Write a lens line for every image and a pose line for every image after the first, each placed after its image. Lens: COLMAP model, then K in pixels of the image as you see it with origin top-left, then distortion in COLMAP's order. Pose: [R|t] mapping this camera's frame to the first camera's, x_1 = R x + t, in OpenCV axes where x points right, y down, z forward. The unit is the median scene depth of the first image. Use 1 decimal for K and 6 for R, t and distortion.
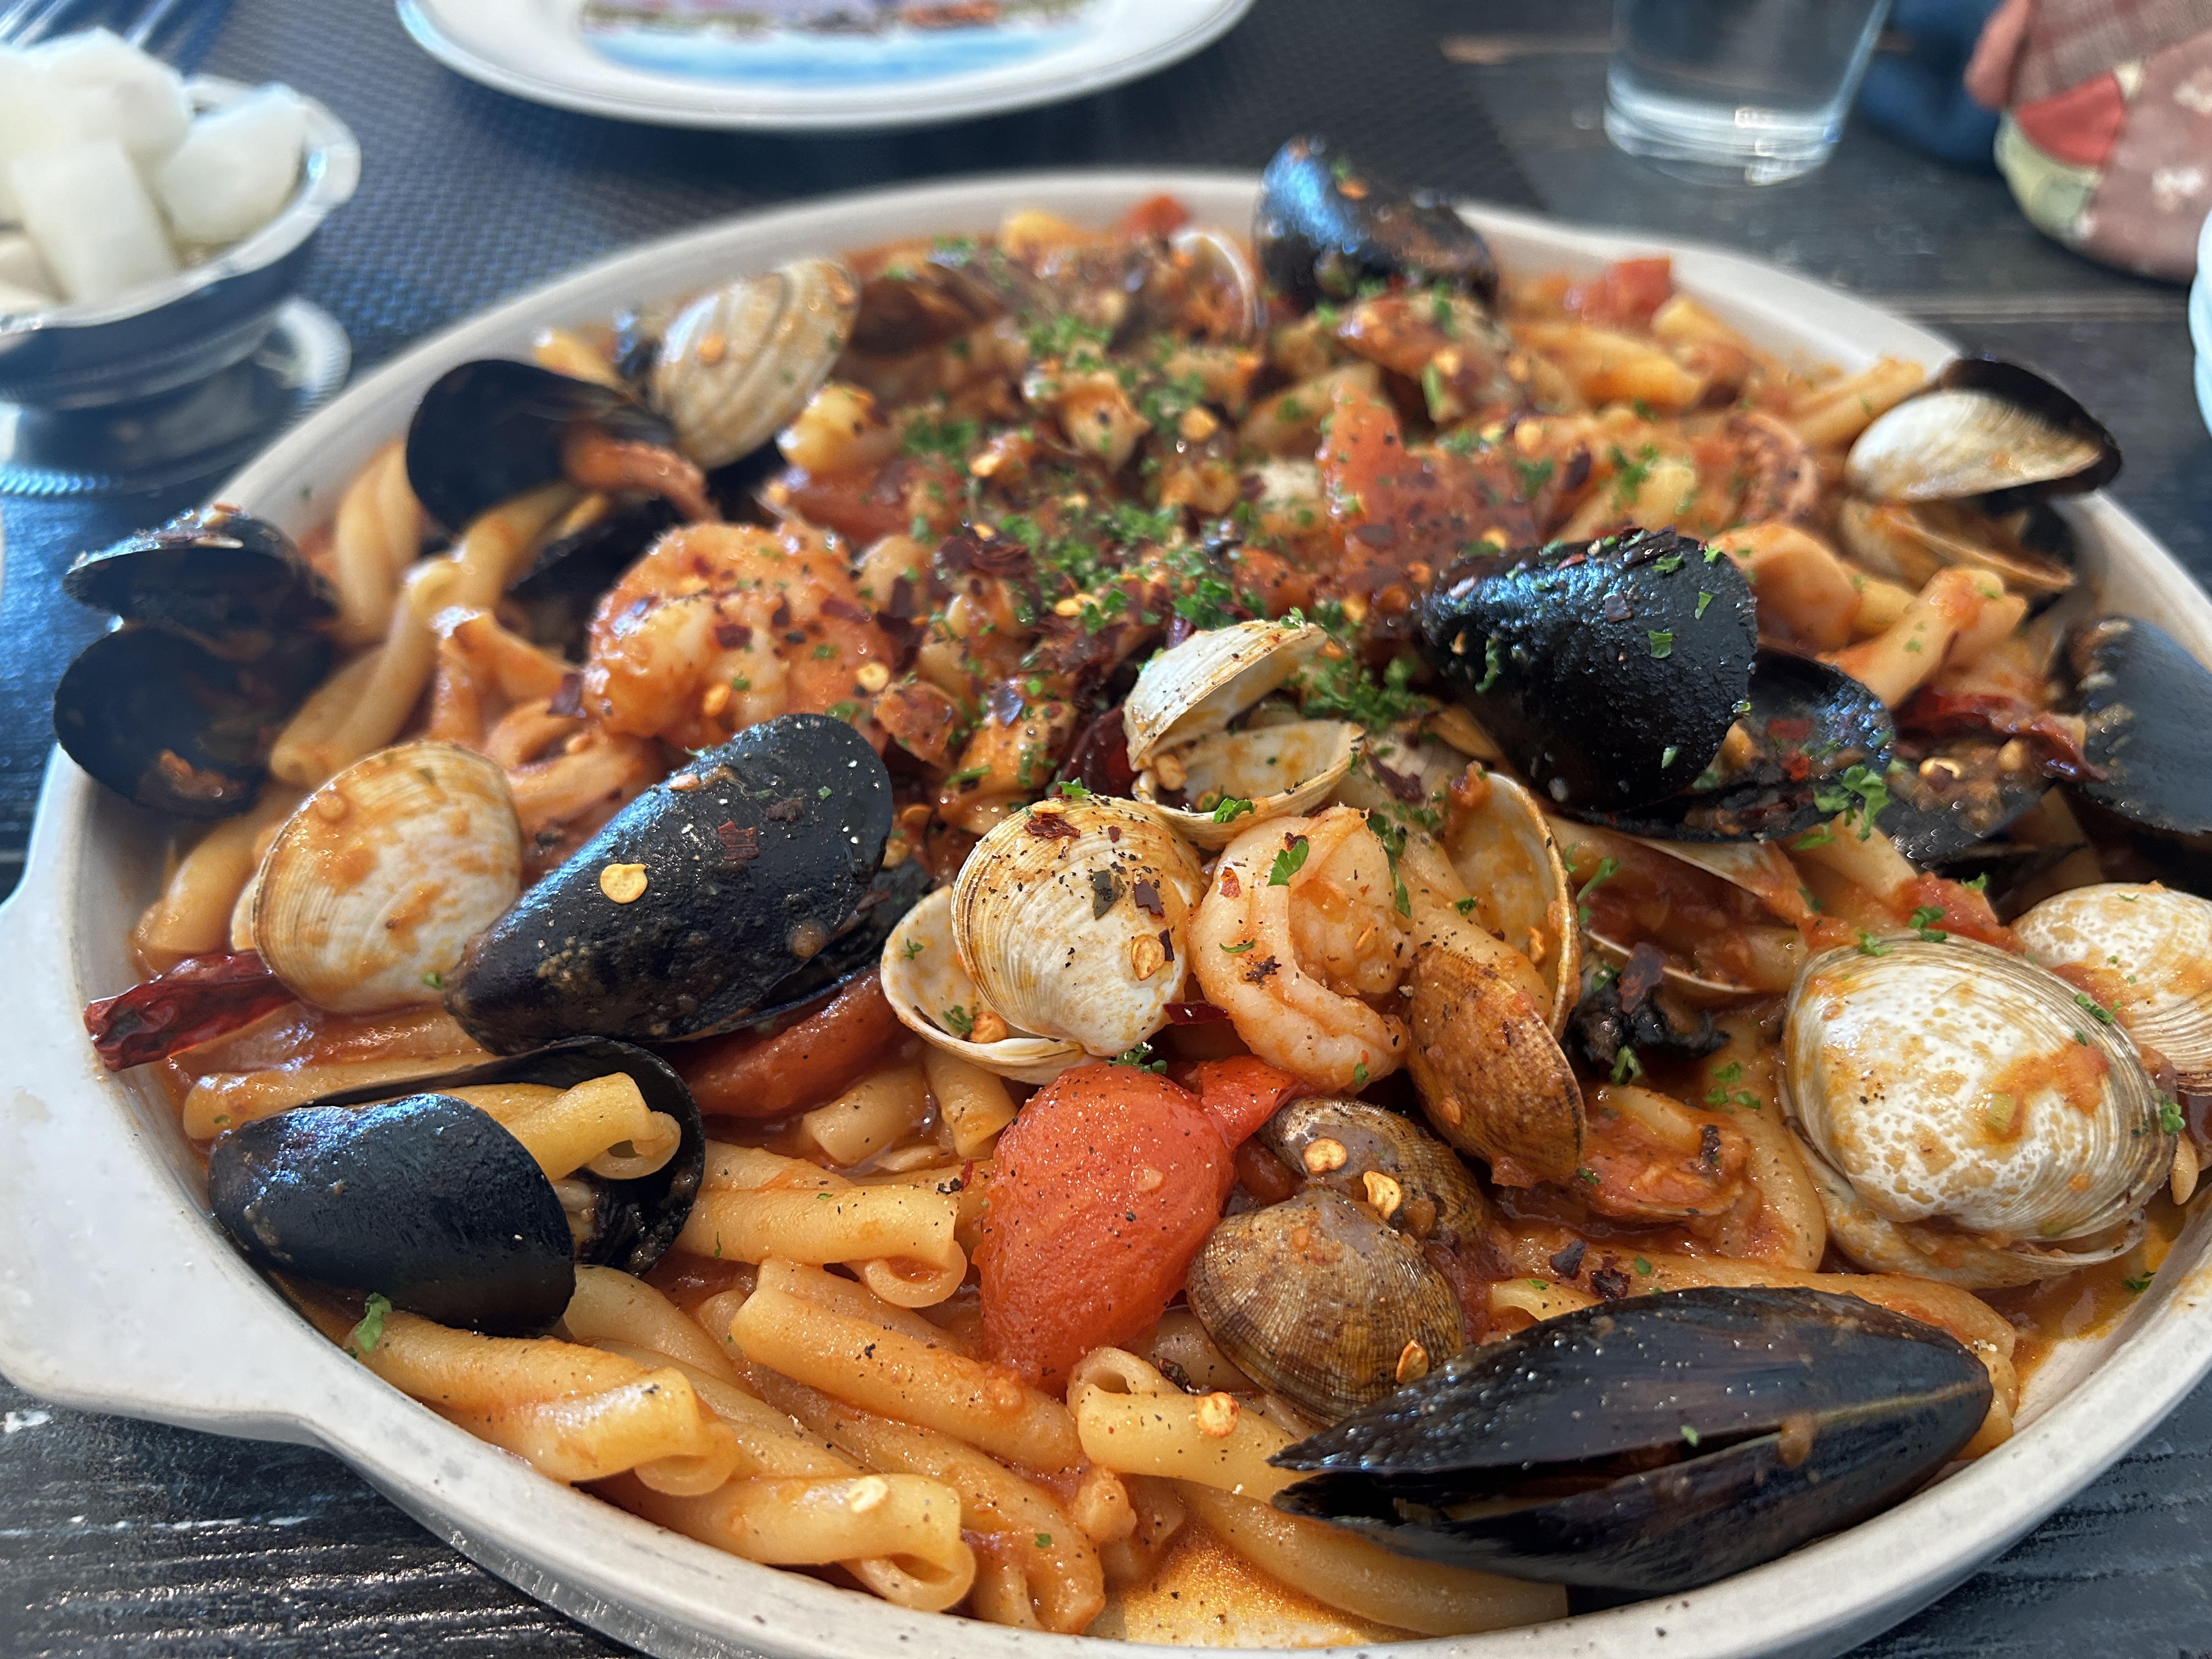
lens RADIAL K [[1703.9, 0, 1102.7], [0, 1703.9, 861.5], [0, 0, 1]] dist [-0.006227, 0.006311]
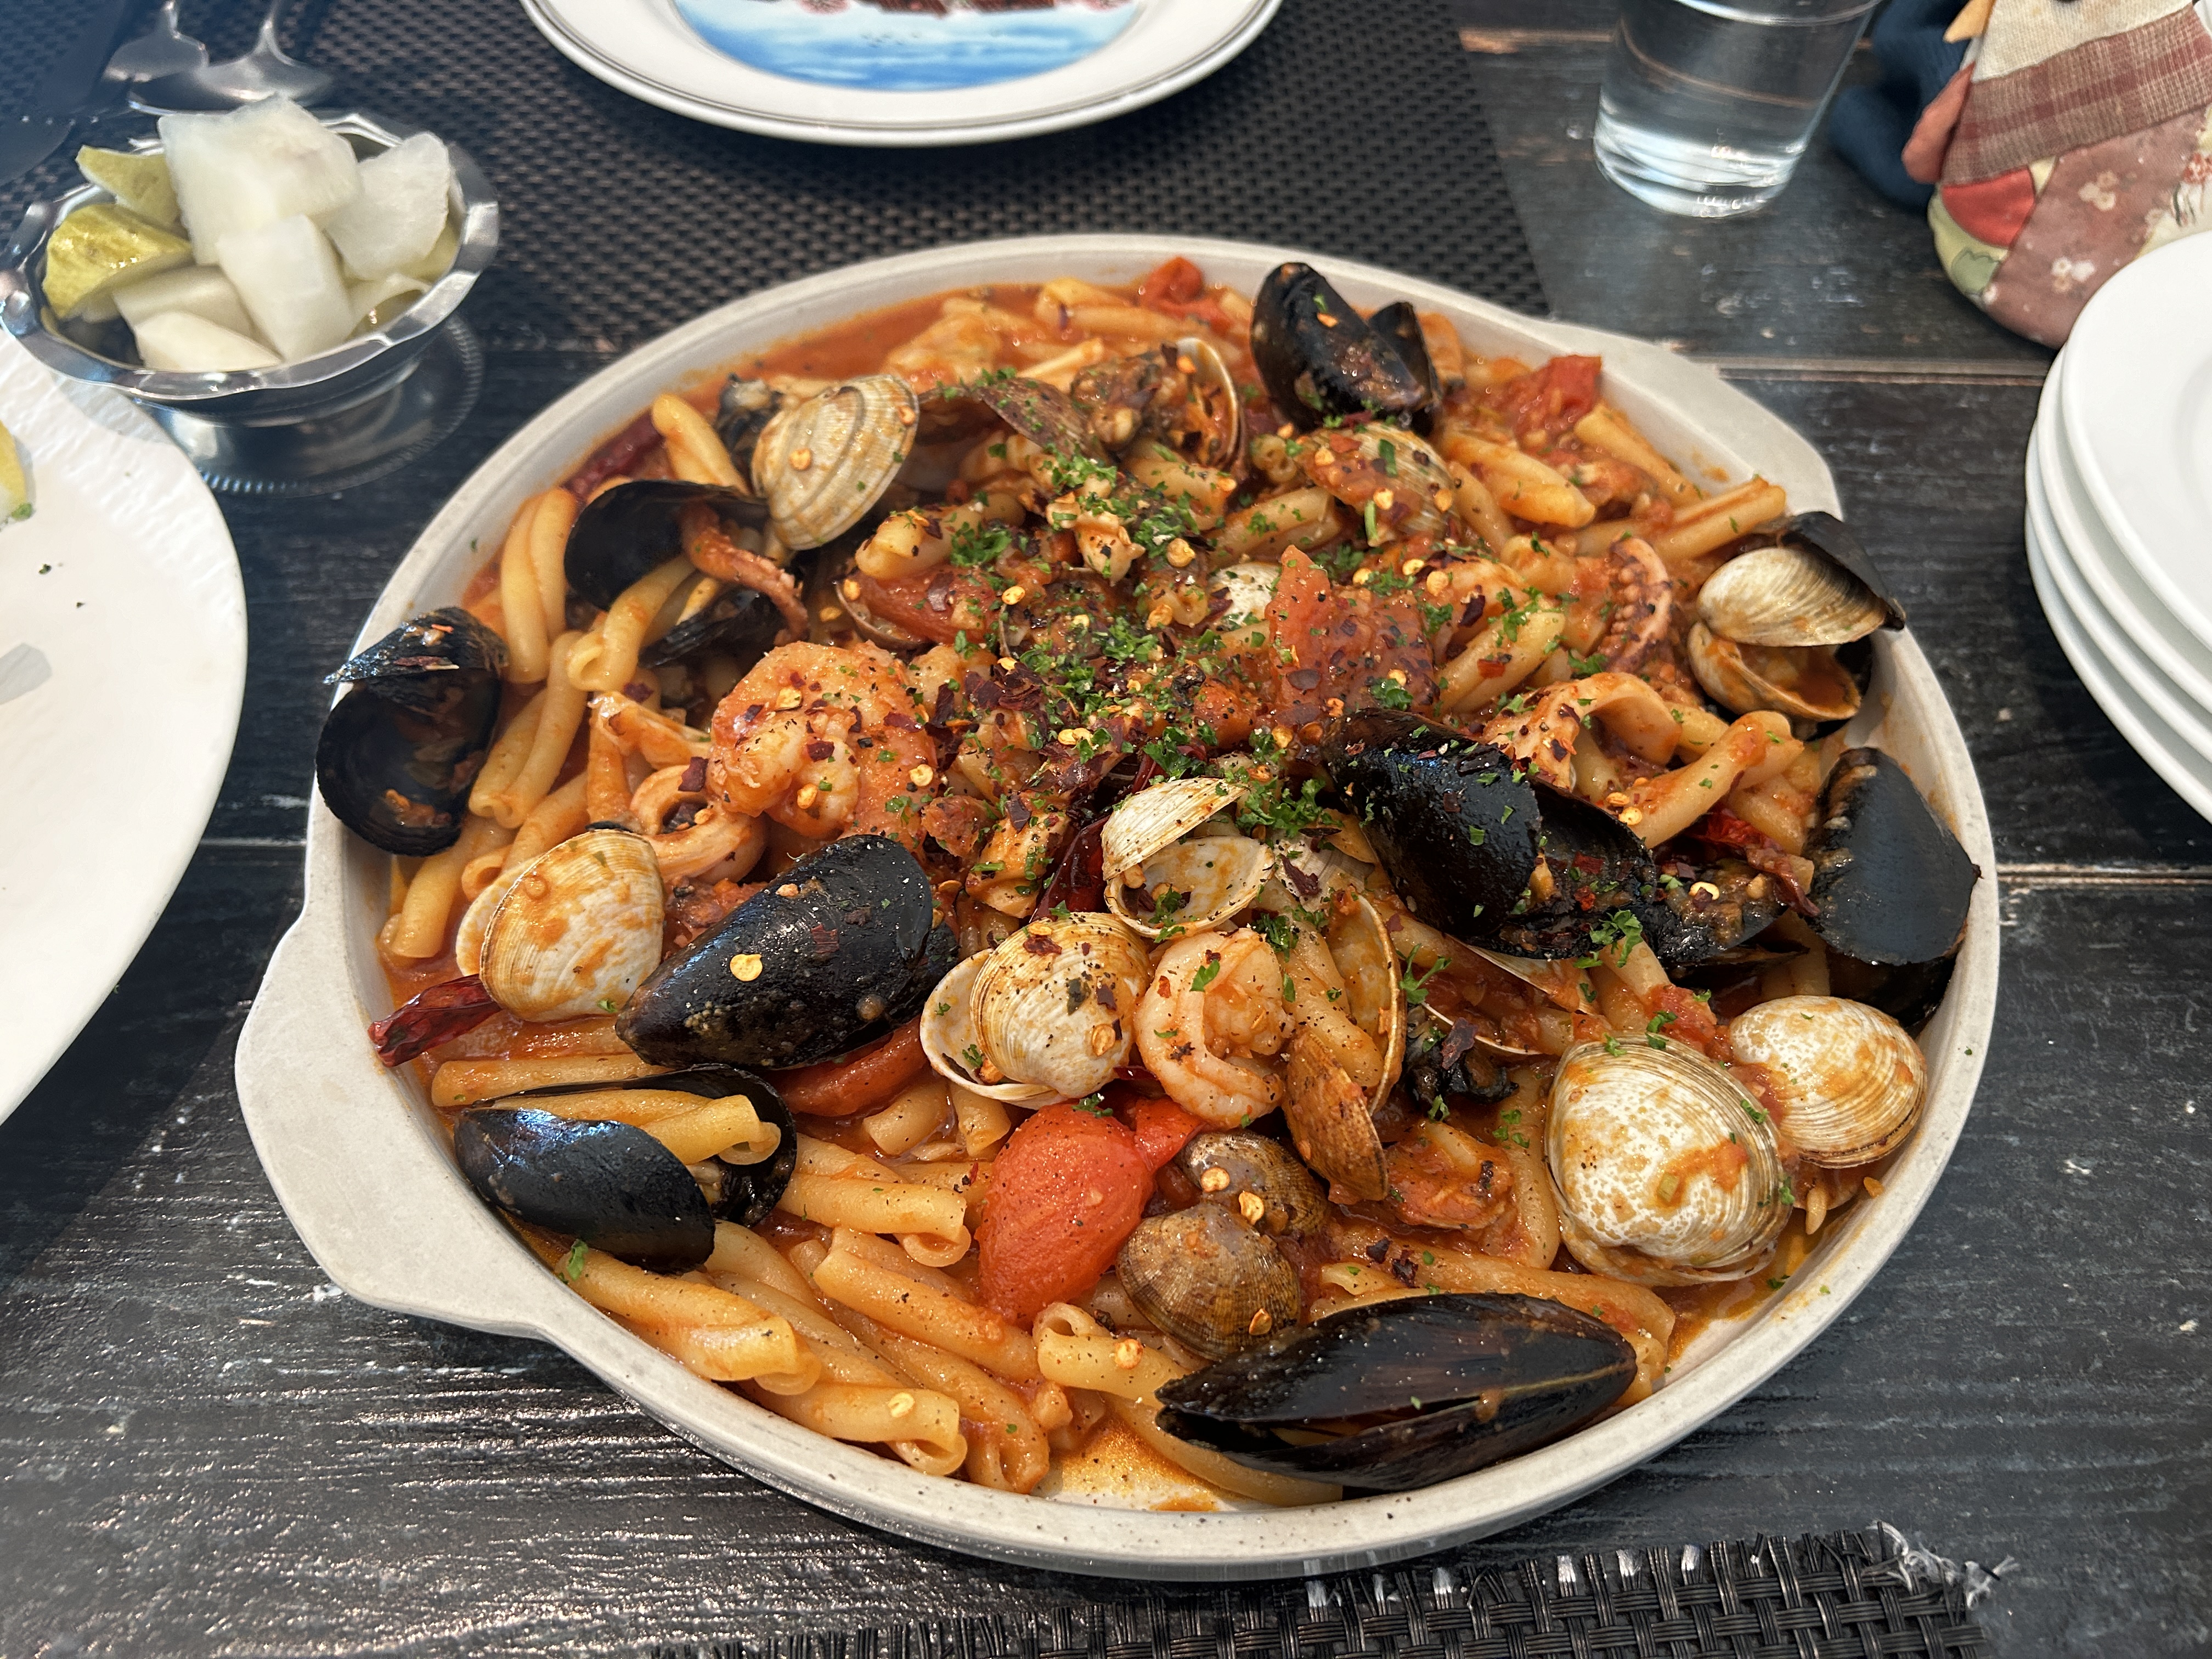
lens RADIAL K [[1683.9, 0, 1106.0], [0, 1683.9, 829.5], [0, 0, 1]] dist [0.073664, -0.136533]
pose [[0.998515, 0.053585, -0.009850, 0.032091], [-0.051467, 0.987015, 0.152157, -0.330812], [0.017875, -0.151424, 0.988307, -0.391132]]
